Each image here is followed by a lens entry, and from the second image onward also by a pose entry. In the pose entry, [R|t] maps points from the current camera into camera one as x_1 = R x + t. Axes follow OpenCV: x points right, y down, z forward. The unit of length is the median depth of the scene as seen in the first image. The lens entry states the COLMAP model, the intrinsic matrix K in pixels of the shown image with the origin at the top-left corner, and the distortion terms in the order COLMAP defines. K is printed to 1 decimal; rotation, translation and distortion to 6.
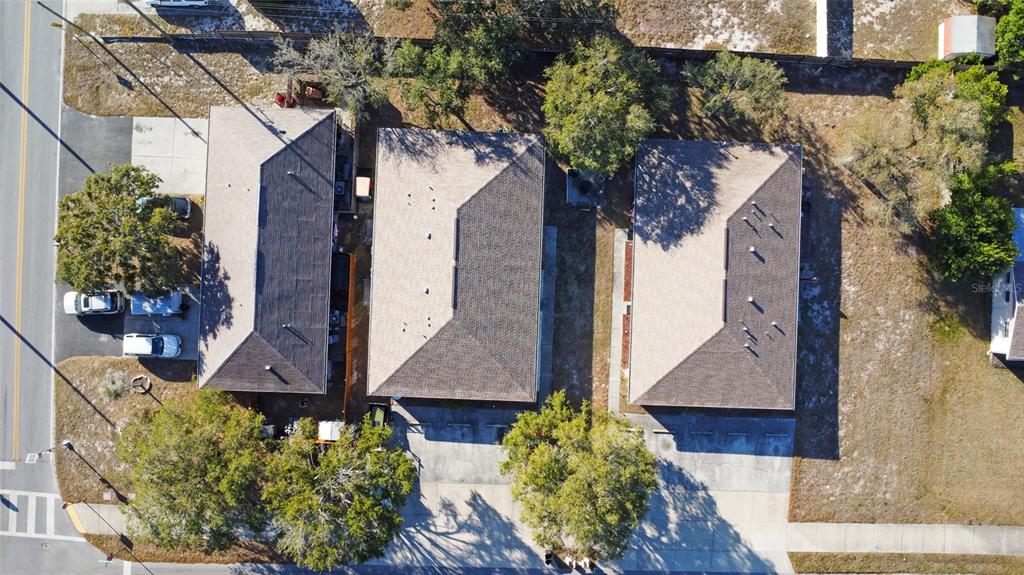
lens RADIAL K [[742.5, 0, 506.2], [0, 742.5, 287.4], [0, 0, 1]] dist [-0.010490, -0.042544]
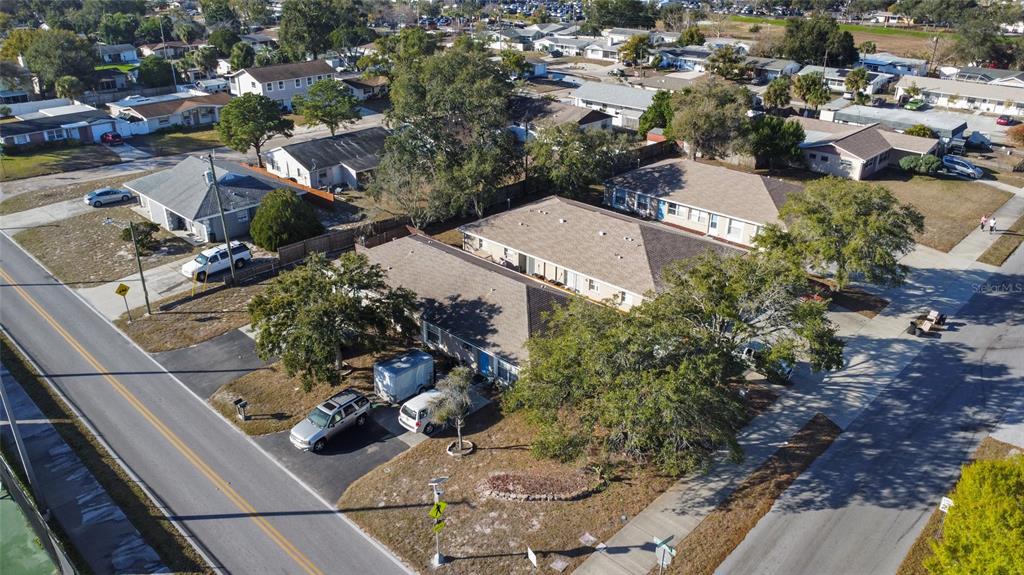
lens RADIAL K [[742.5, 0, 506.2], [0, 742.5, 287.4], [0, 0, 1]] dist [-0.010490, -0.042544]
pose [[0.670017, -0.320235, 0.669722, -0.862572], [0.742287, 0.300413, -0.598968, 0.517968], [-0.009383, 0.898444, 0.438987, 0.562726]]
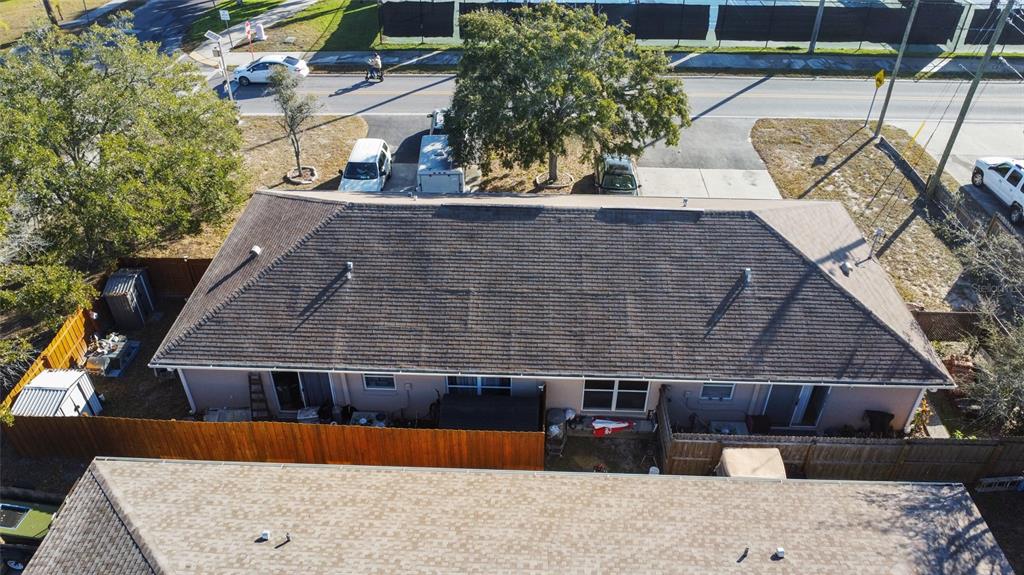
lens RADIAL K [[742.5, 0, 506.2], [0, 742.5, 287.4], [0, 0, 1]] dist [-0.010490, -0.042544]
pose [[-0.003374, 0.589014, -0.808116, 0.021106], [-0.999882, 0.010137, 0.011564, -0.032200], [0.015003, 0.808059, 0.588910, 0.725256]]
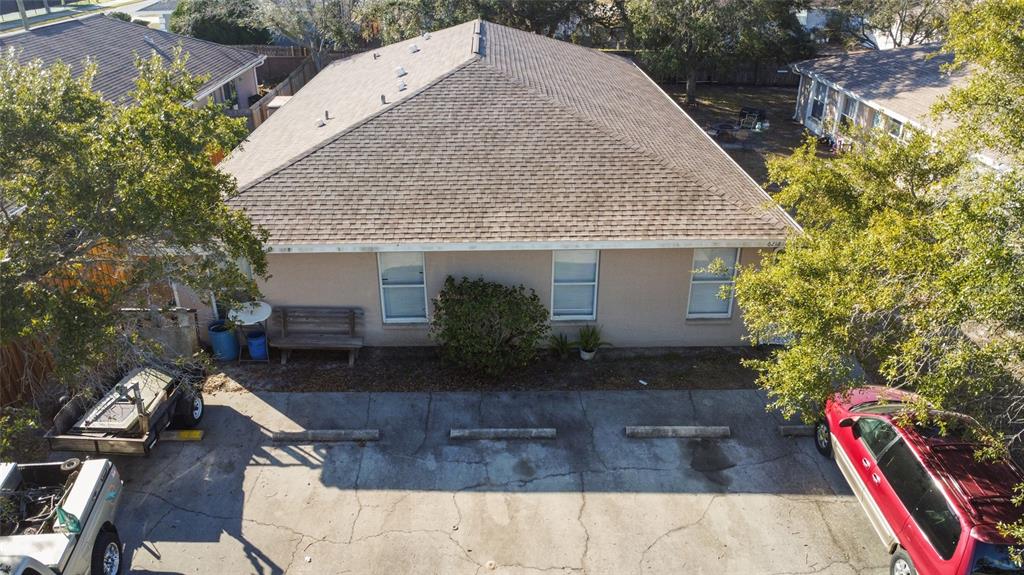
lens RADIAL K [[742.5, 0, 506.2], [0, 742.5, 287.4], [0, 0, 1]] dist [-0.010490, -0.042544]
pose [[0.997856, -0.040709, 0.051251, -0.072959], [0.064238, 0.459041, -0.886090, 0.360611], [0.012545, 0.887482, 0.460672, 0.855780]]
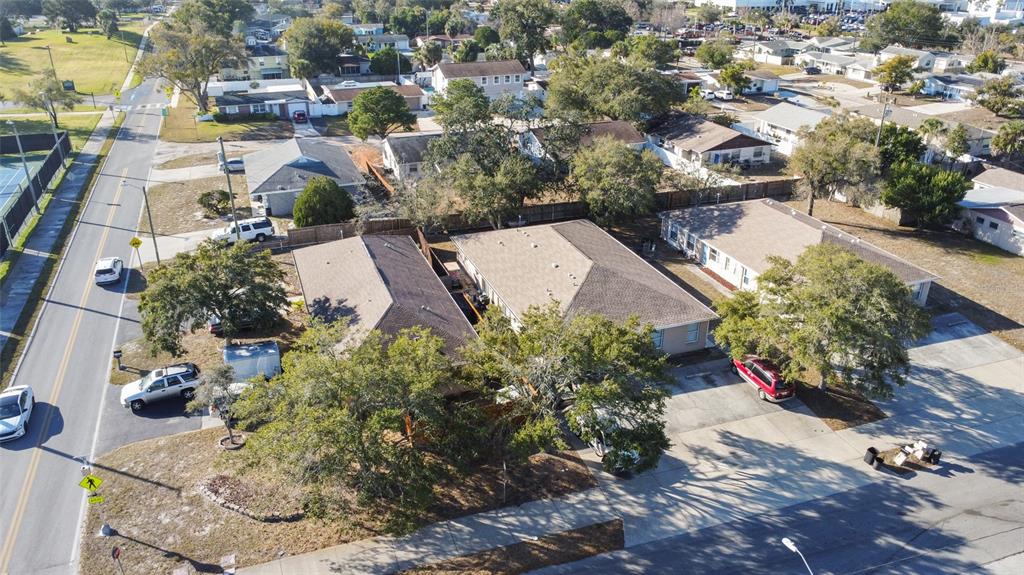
lens RADIAL K [[742.5, 0, 506.2], [0, 742.5, 287.4], [0, 0, 1]] dist [-0.010490, -0.042544]
pose [[0.926874, -0.166689, 0.336332, -0.459611], [0.375363, 0.405238, -0.833598, 0.741390], [0.002657, 0.898887, 0.438173, 0.557396]]
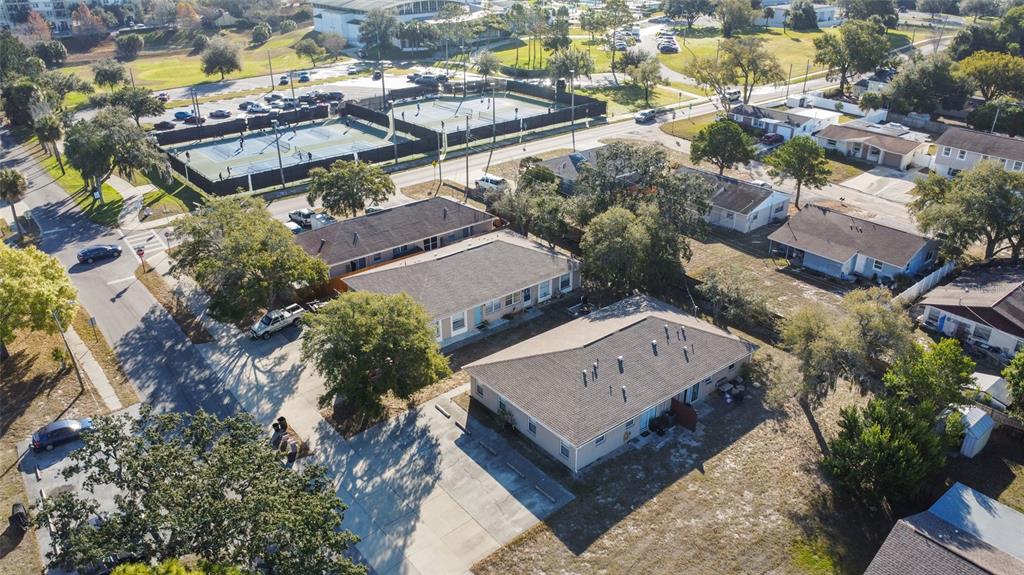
lens RADIAL K [[742.5, 0, 506.2], [0, 742.5, 287.4], [0, 0, 1]] dist [-0.010490, -0.042544]
pose [[0.653613, 0.322323, -0.684761, 0.826634], [-0.756508, 0.304614, -0.578711, 0.637478], [0.022056, 0.896280, 0.442939, 0.439601]]
